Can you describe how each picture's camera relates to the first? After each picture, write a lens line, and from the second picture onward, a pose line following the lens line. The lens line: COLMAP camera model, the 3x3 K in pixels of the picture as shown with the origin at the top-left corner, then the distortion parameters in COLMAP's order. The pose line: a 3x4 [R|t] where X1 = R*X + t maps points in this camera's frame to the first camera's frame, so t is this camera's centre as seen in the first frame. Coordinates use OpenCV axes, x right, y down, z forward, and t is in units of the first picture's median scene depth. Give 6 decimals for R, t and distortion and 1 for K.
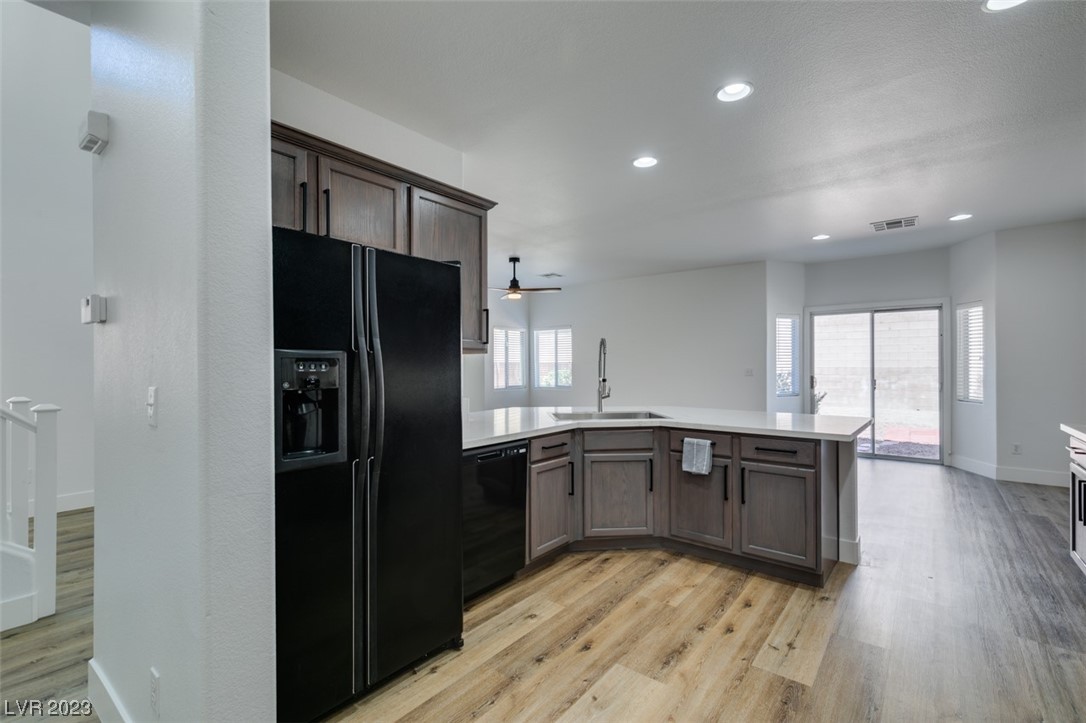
lens RADIAL K [[485.6, 0, 541.2], [0, 485.6, 364.9], [0, 0, 1]] dist [0.006691, -0.001747]
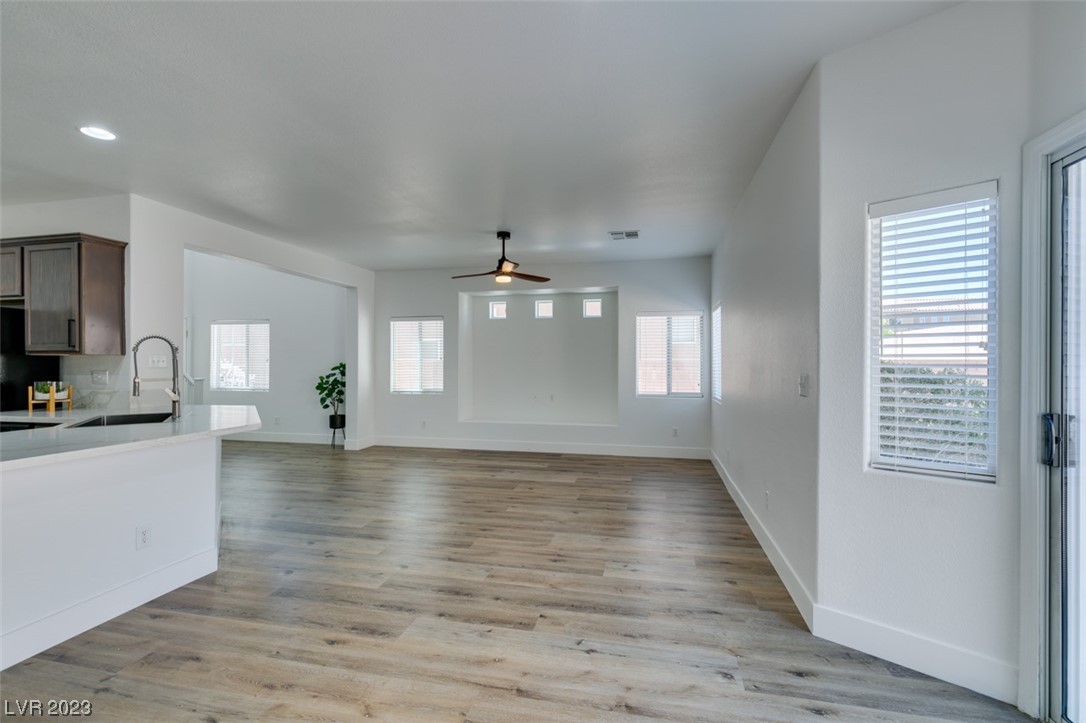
lens RADIAL K [[485.6, 0, 541.8], [0, 485.6, 361.7], [0, 0, 1]] dist [0.006691, -0.001747]
pose [[0.431598, 0.002225, -0.902063, 0.887983], [-0.003015, 0.999995, 0.001023, -0.005132], [0.902061, 0.002278, 0.431603, 0.881253]]
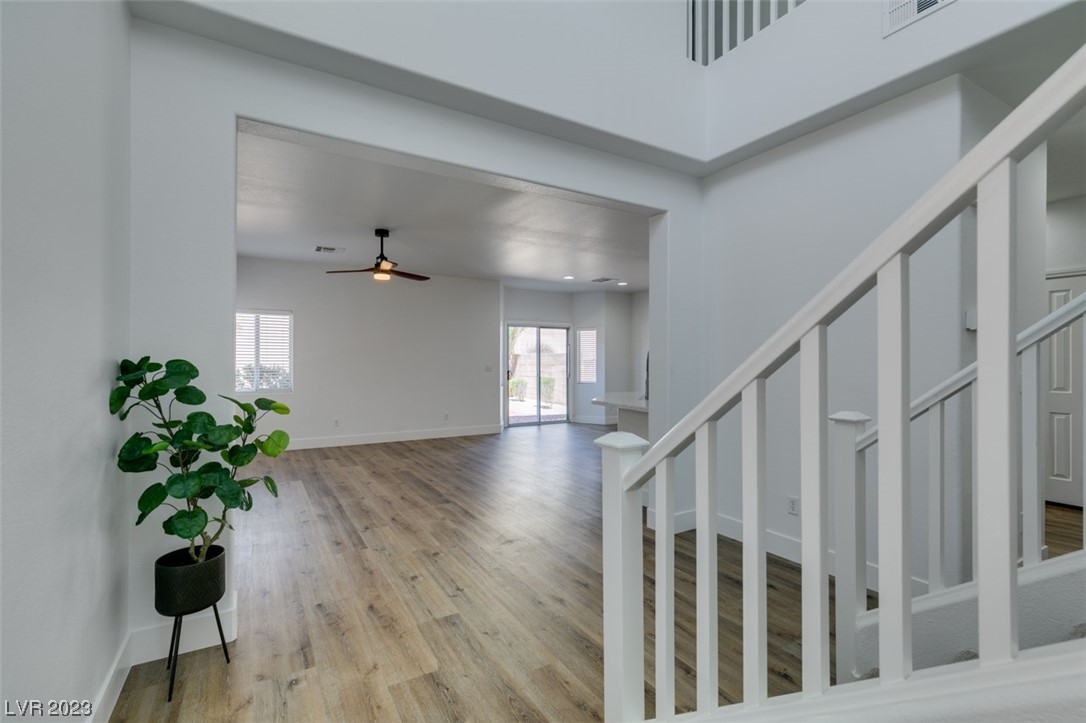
lens RADIAL K [[485.6, 0, 543.0], [0, 485.6, 359.5], [0, 0, 1]] dist [0.006691, -0.001747]
pose [[0.353958, 0.009885, 0.935209, -0.903499], [-0.004159, 0.999951, -0.008996, 0.004713], [-0.935252, -0.000706, 0.353982, 0.570891]]
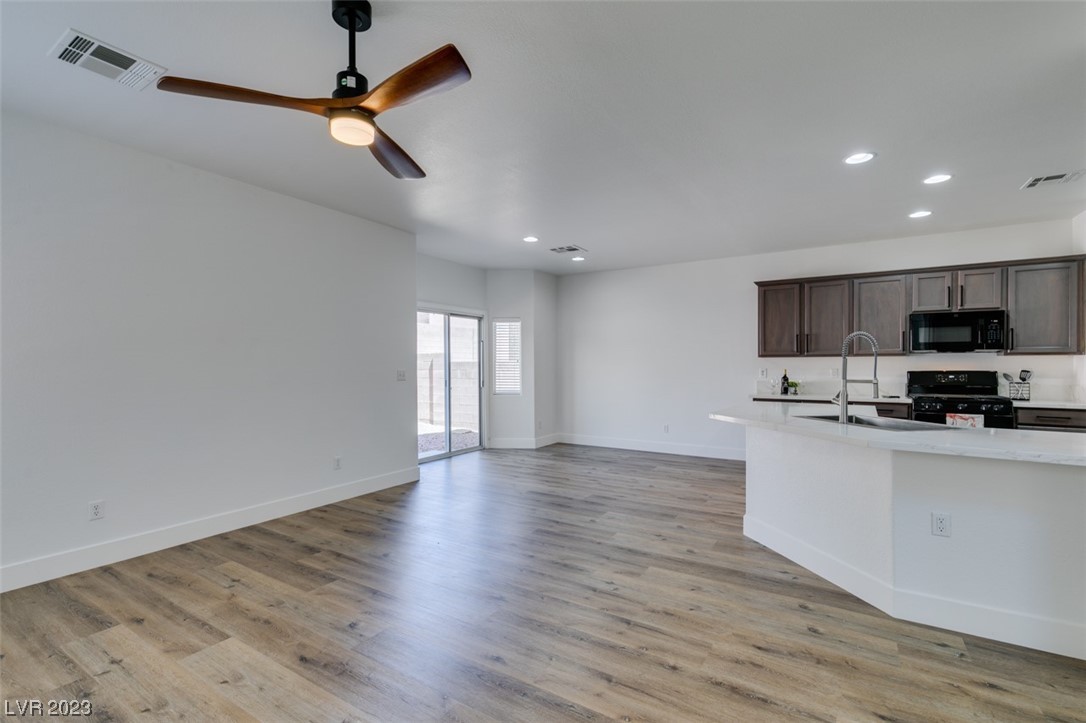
lens RADIAL K [[485.6, 0, 542.2], [0, 485.6, 364.5], [0, 0, 1]] dist [0.006691, -0.001747]
pose [[-0.110496, 0.005085, 0.993864, -0.454925], [0.002317, 0.999986, -0.004859, 0.002548], [-0.993874, 0.001766, -0.110506, 1.146485]]
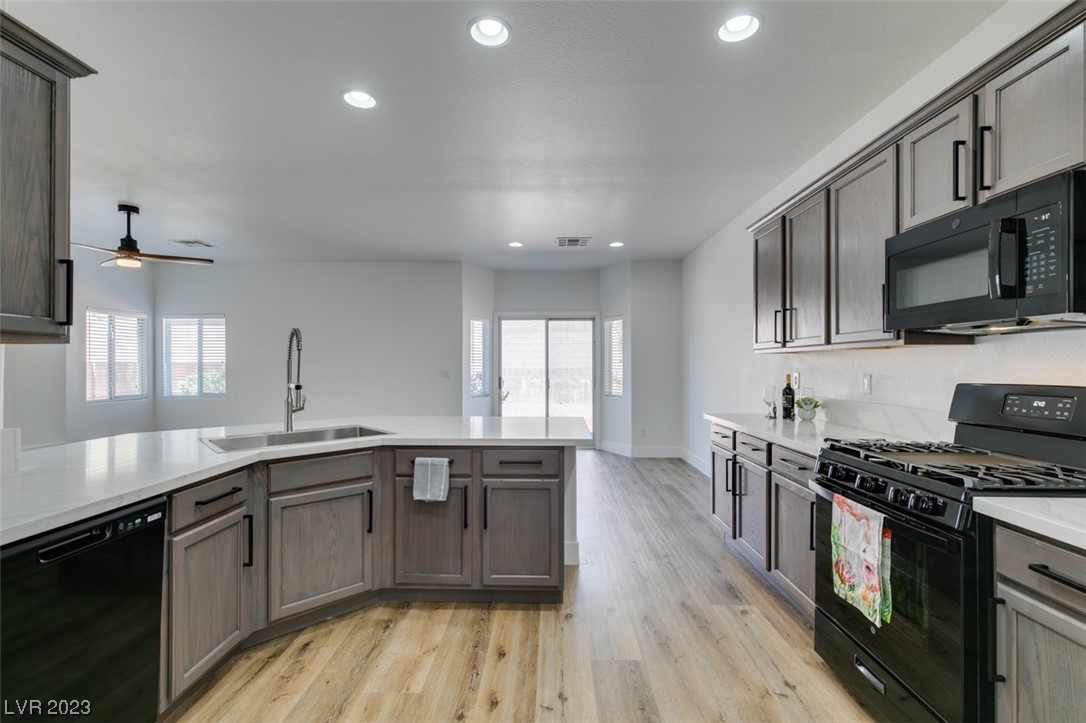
lens RADIAL K [[485.6, 0, 542.6], [0, 485.6, 365.1], [0, 0, 1]] dist [0.006691, -0.001747]
pose [[0.792790, 0.003892, 0.609483, -0.014153], [-0.002398, 0.999992, -0.003266, 0.000567], [-0.609491, 0.001127, 0.792792, 0.146347]]
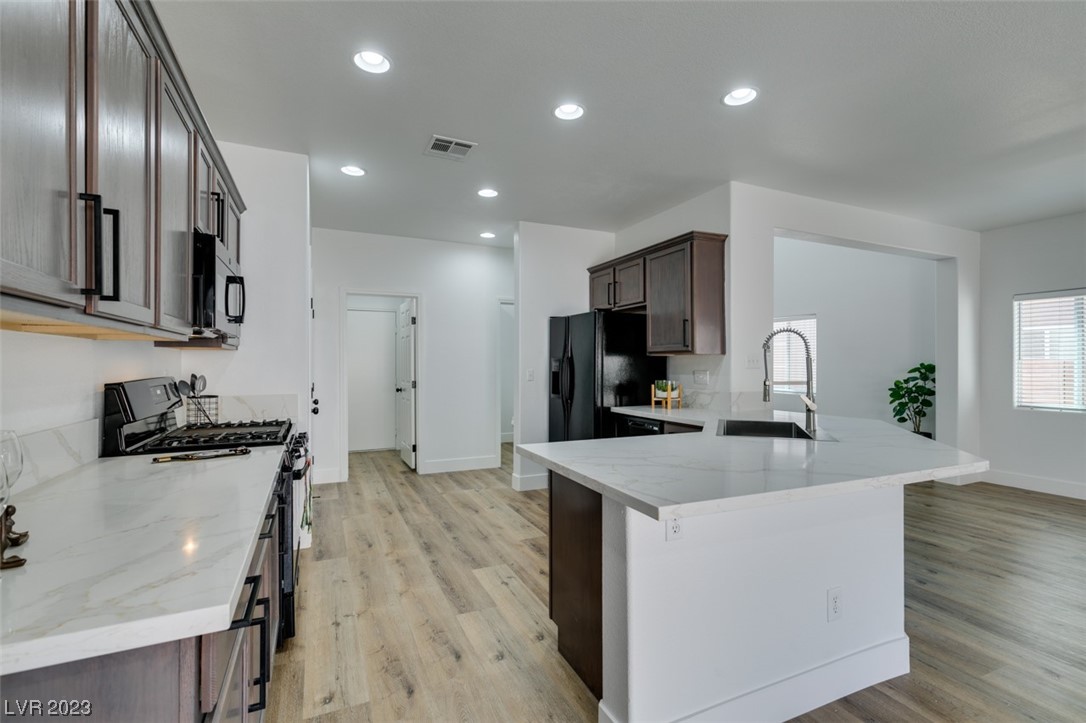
lens RADIAL K [[485.6, 0, 541.9], [0, 485.6, 362.6], [0, 0, 1]] dist [0.006691, -0.001747]
pose [[-0.449684, 0.001174, -0.893187, 0.676537], [0.000847, 0.999999, 0.000888, -0.001450], [0.893187, -0.000357, -0.449684, 0.698408]]
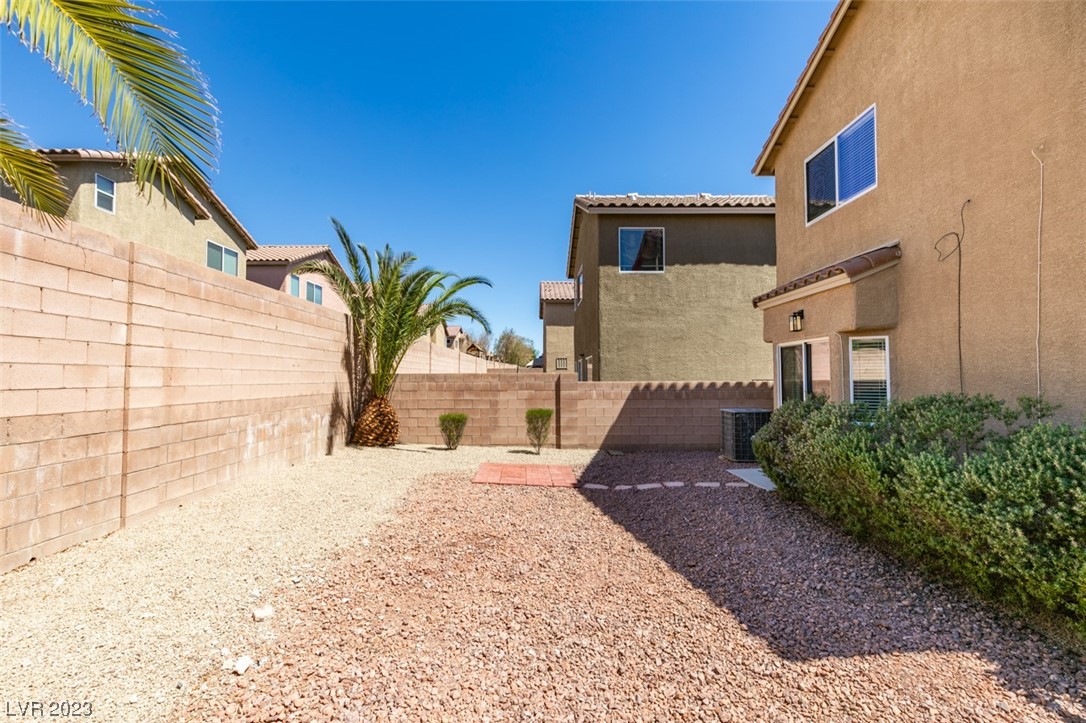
lens RADIAL K [[483.6, 0, 542.7], [0, 483.6, 363.6], [0, 0, 1]] dist [0.006343, -0.001290]
pose [[-0.633598, 0.031883, 0.773005, 0.244829], [0.007823, 0.999363, -0.034807, -0.028591], [-0.773623, -0.016007, -0.633444, 2.767339]]
